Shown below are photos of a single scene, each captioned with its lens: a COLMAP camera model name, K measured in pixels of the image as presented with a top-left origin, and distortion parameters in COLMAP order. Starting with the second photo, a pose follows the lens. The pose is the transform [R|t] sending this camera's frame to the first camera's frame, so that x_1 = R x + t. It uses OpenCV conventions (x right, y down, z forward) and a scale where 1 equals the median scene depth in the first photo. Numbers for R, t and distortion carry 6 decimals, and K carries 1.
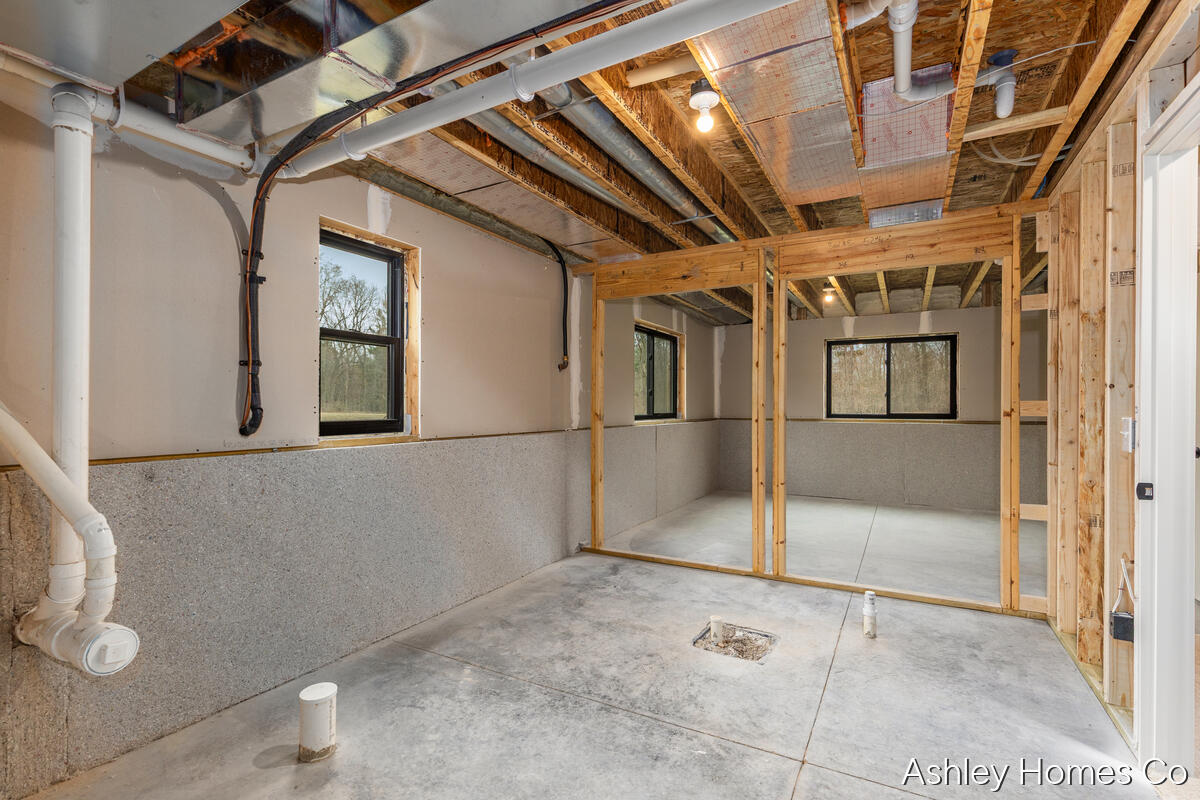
lens RADIAL K [[555.3, 0, 603.1], [0, 555.3, 413.1], [0, 0, 1]] dist [0.000445, 0.000120]
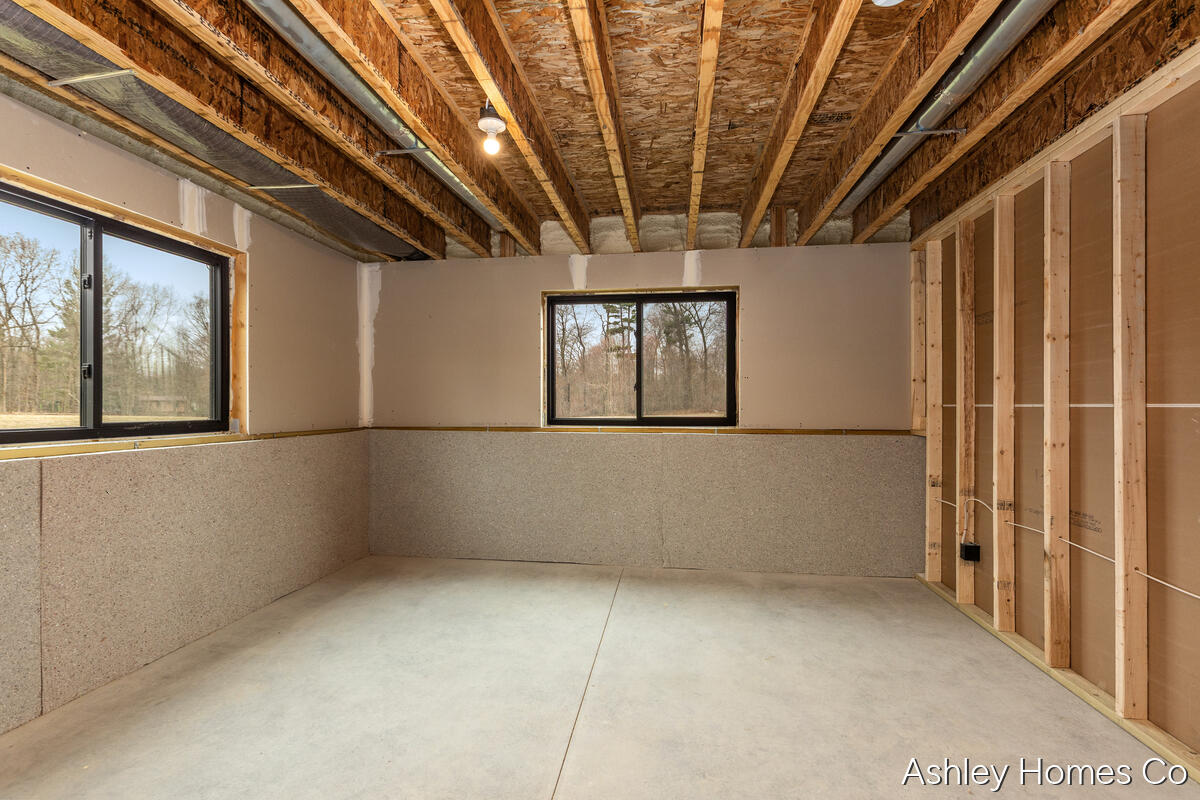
lens RADIAL K [[555.3, 0, 603.1], [0, 555.3, 413.1], [0, 0, 1]] dist [0.000445, 0.000120]
pose [[0.931507, -0.006245, 0.363670, 0.254916], [0.005380, 0.999980, 0.003391, -0.006284], [-0.363684, -0.001202, 0.931522, 0.446554]]
